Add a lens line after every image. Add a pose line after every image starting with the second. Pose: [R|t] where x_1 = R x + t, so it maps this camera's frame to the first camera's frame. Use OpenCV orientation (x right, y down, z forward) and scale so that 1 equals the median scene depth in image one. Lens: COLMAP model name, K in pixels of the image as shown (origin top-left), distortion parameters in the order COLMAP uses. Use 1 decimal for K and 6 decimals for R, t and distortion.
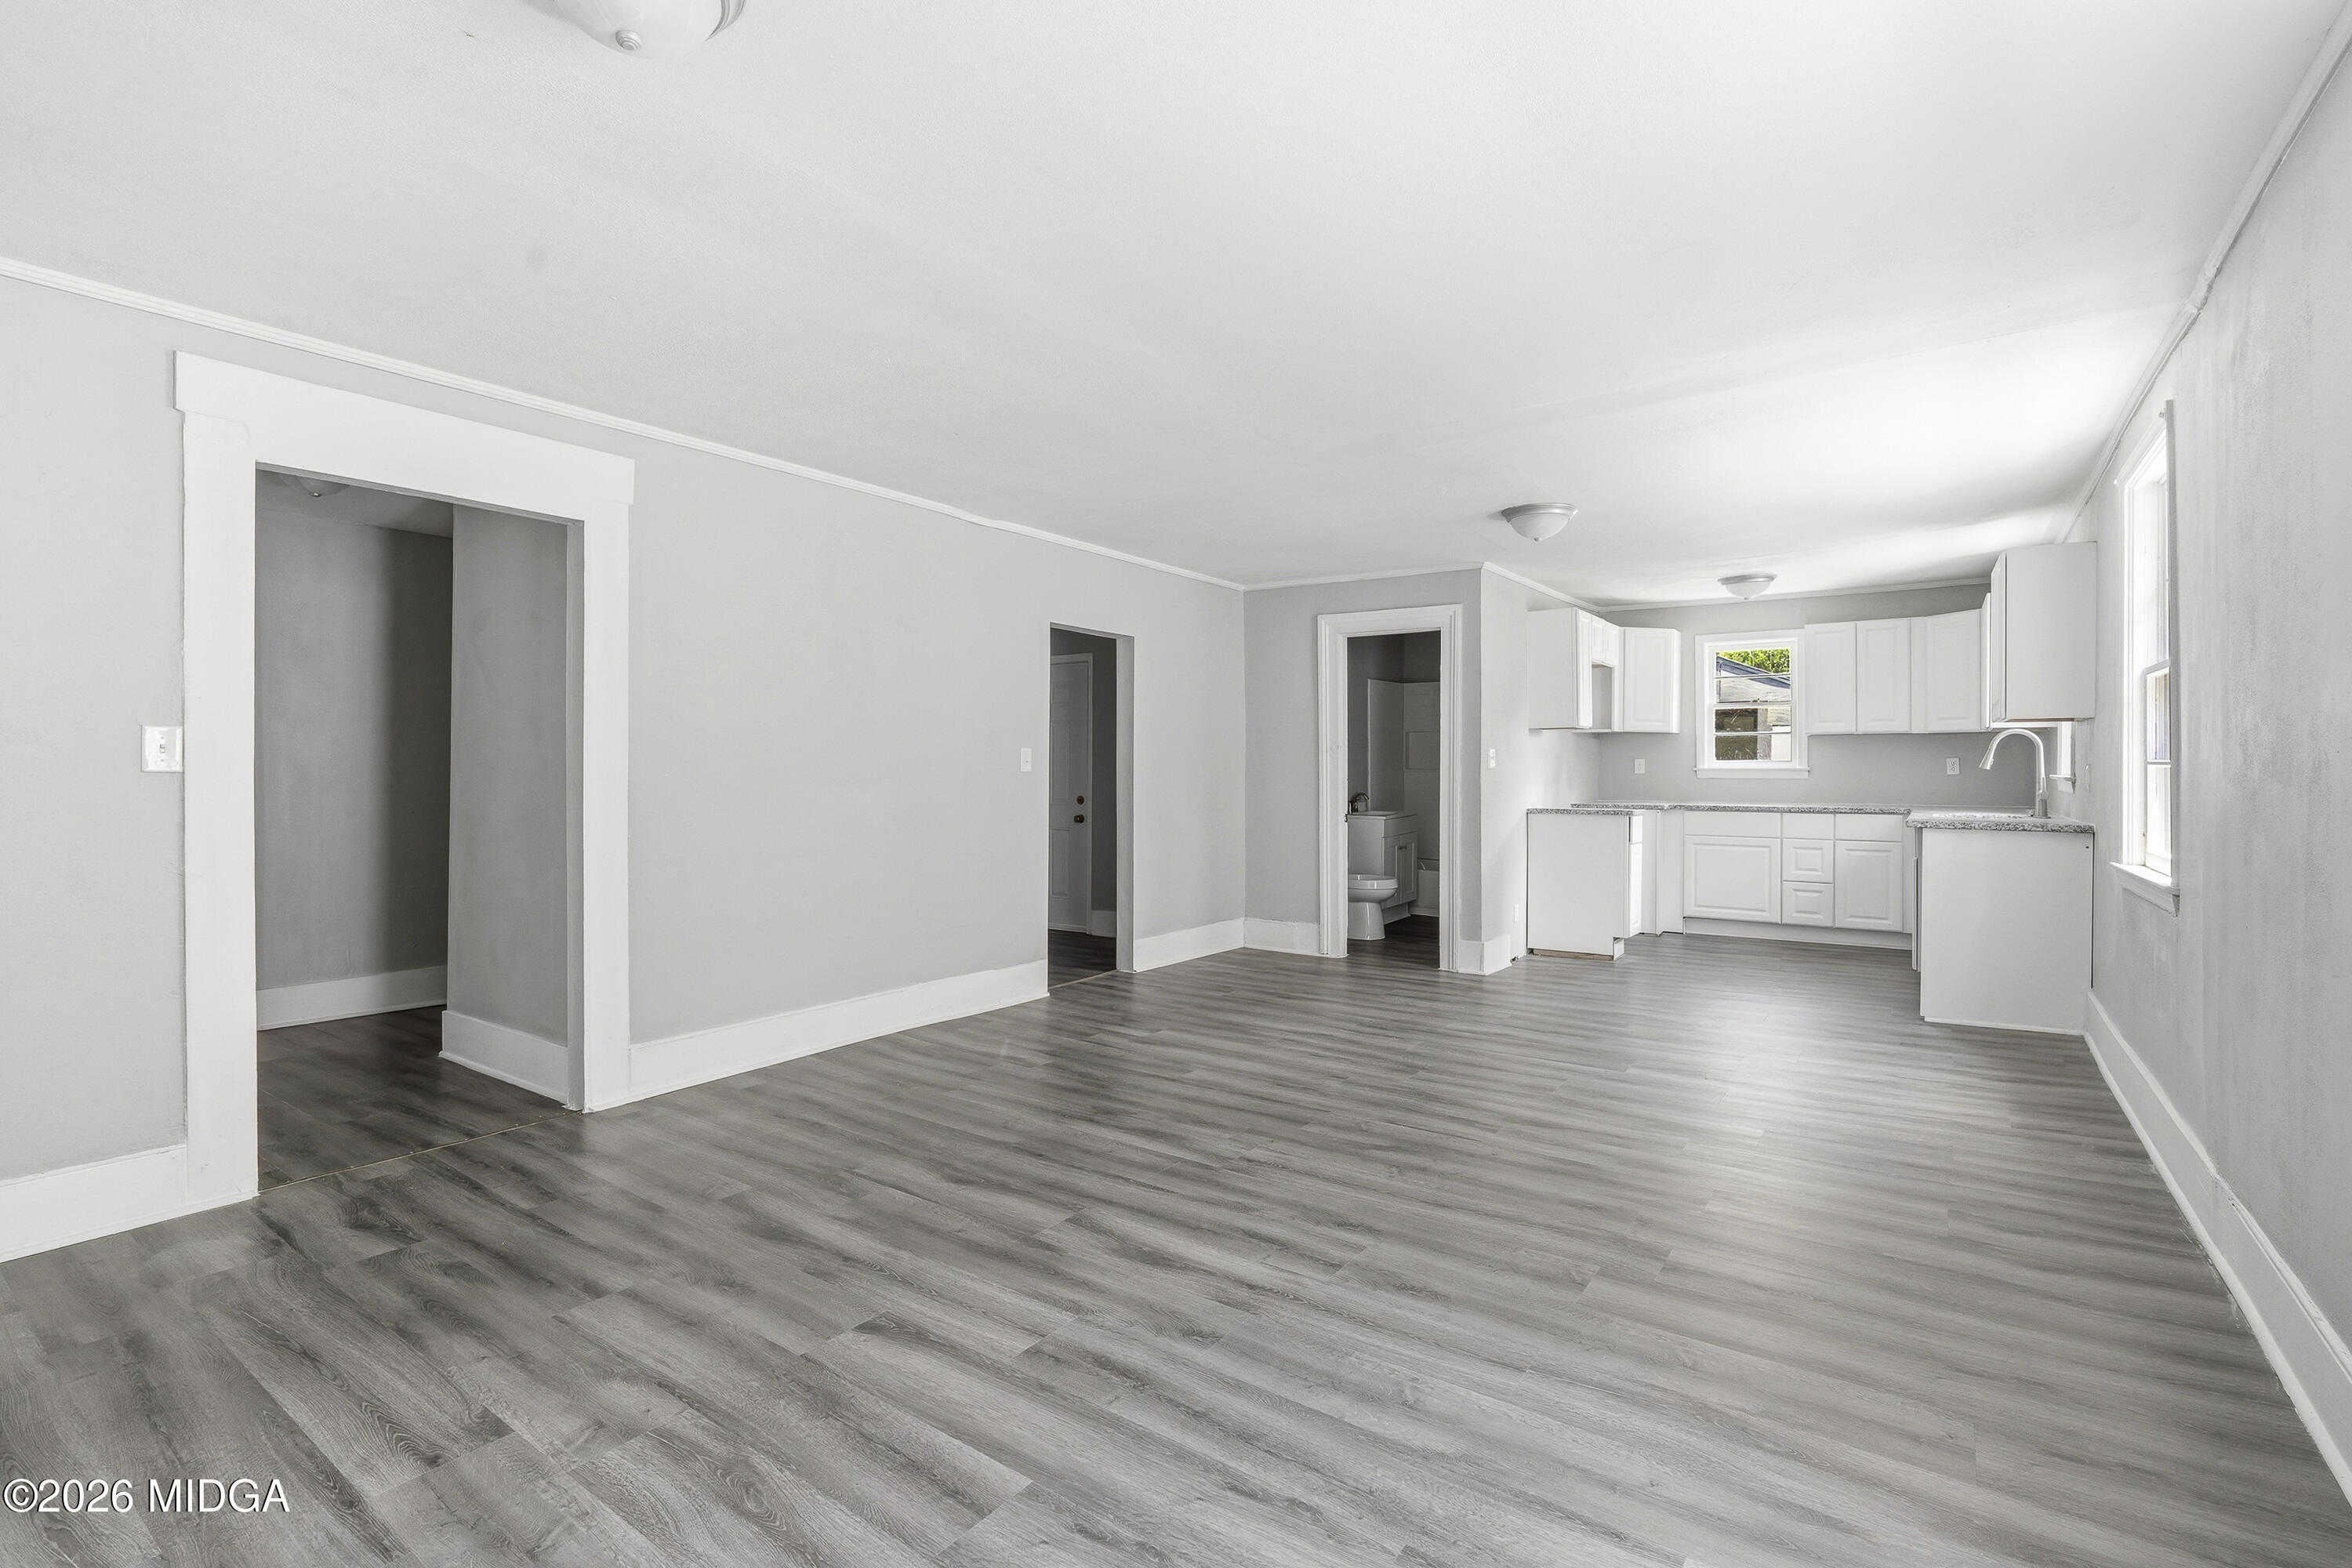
lens RADIAL K [[1066.7, 0, 1166.3], [0, 1066.7, 773.9], [0, 0, 1]] dist [-0.010434, 0.002293]
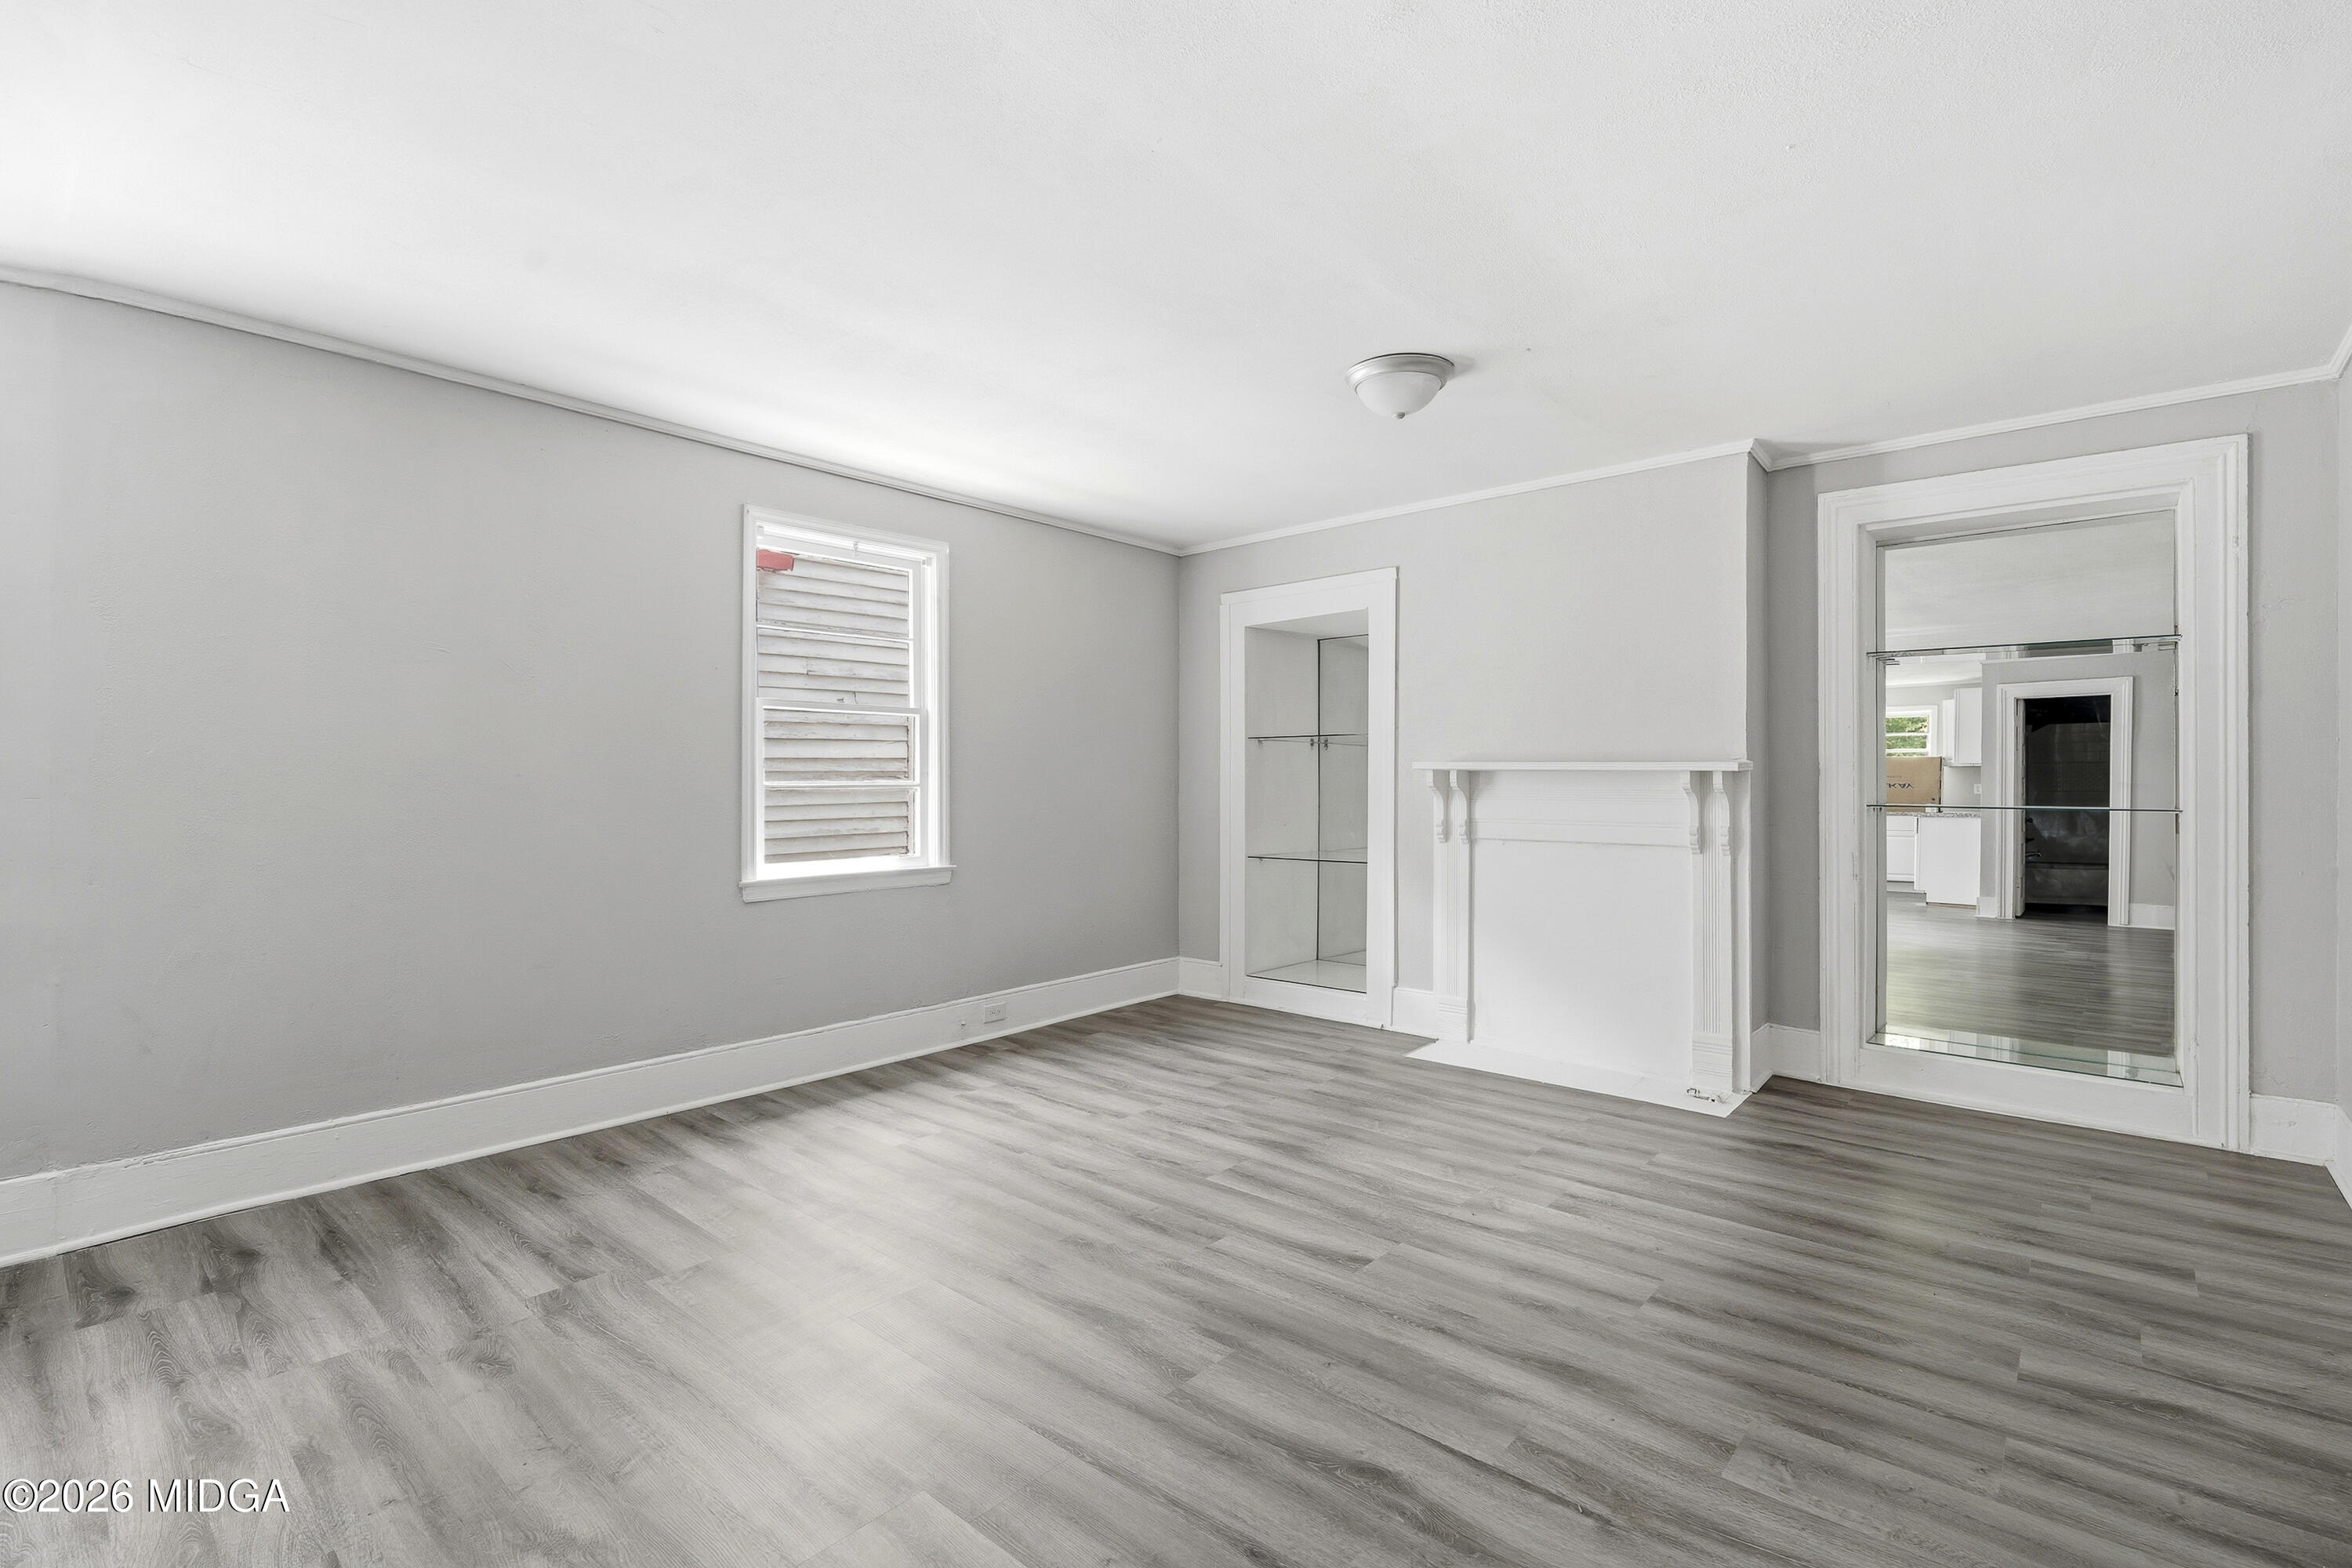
lens RADIAL K [[1066.7, 0, 1173.6], [0, 1066.7, 772.8], [0, 0, 1]] dist [-0.010434, 0.002293]
pose [[-0.995955, -0.000094, 0.089858, -0.130721], [-0.000034, 1.000000, 0.000672, -0.004033], [-0.089858, 0.000666, -0.995954, 1.552752]]
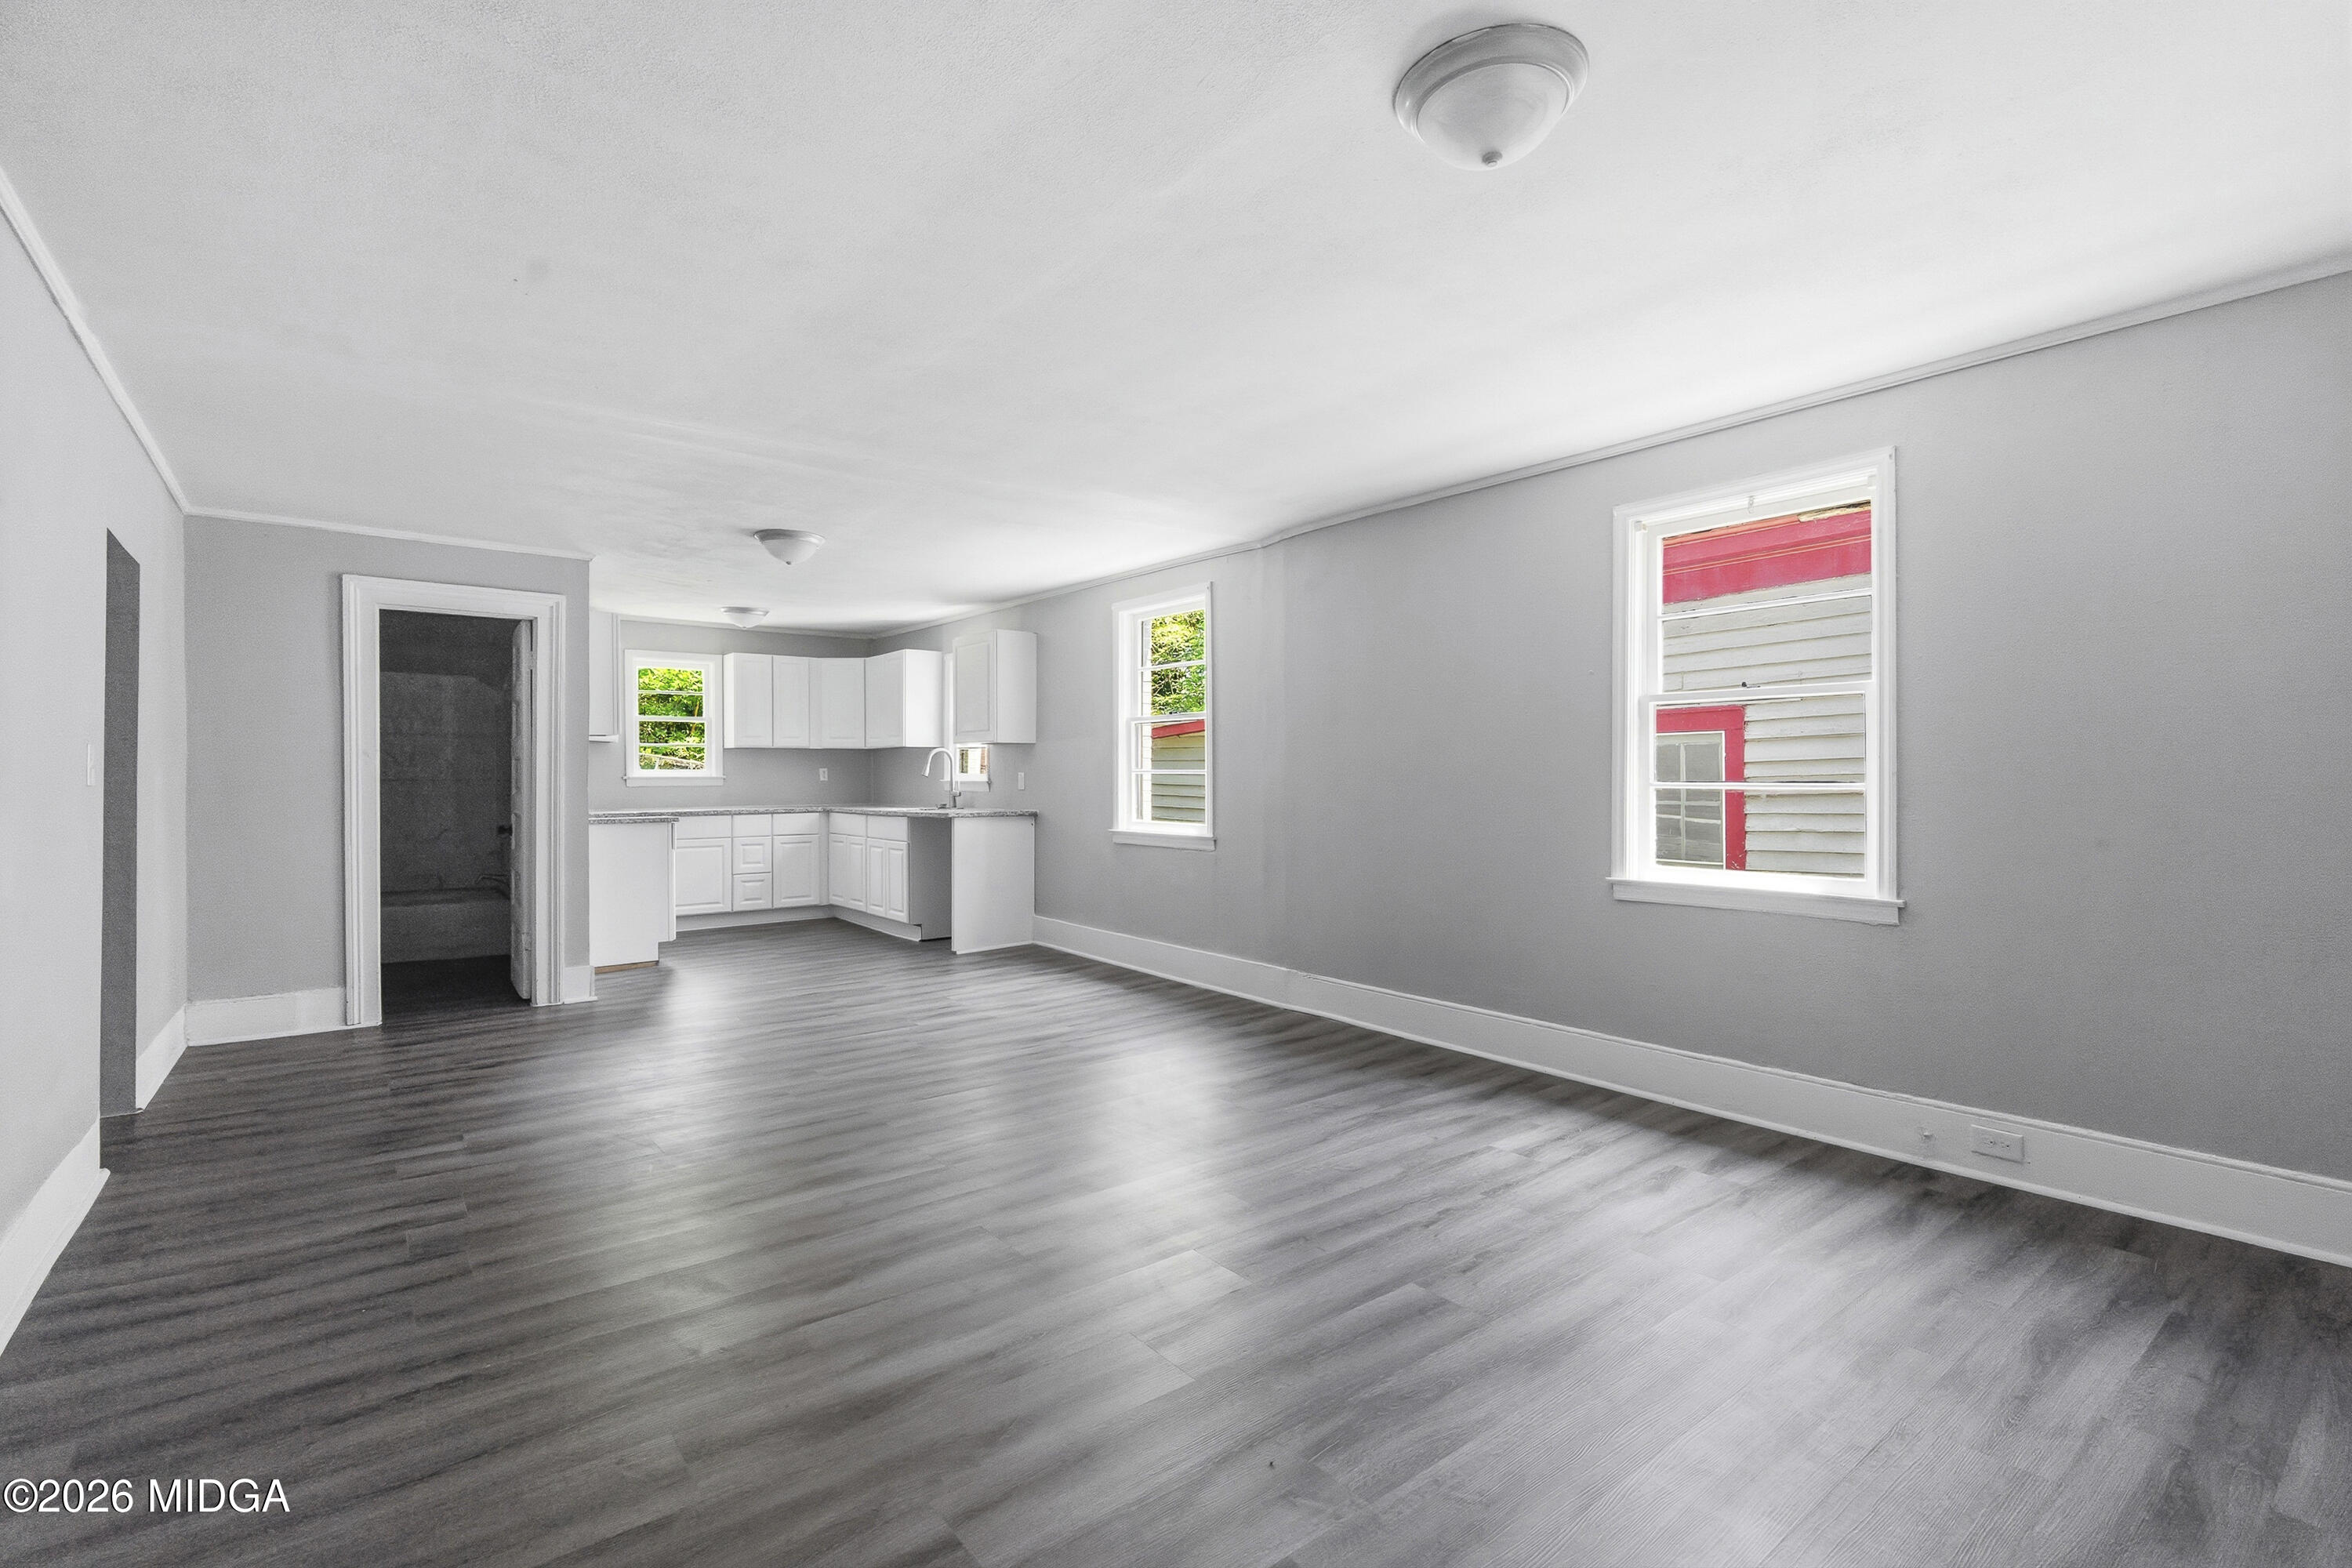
lens RADIAL K [[1066.7, 0, 1166.7], [0, 1066.7, 761.2], [0, 0, 1]] dist [-0.010434, 0.002293]
pose [[0.283360, 0.011389, 0.958946, -0.881776], [0.008910, 0.999855, -0.014508, -0.001974], [-0.958972, 0.012655, 0.283218, 0.508925]]
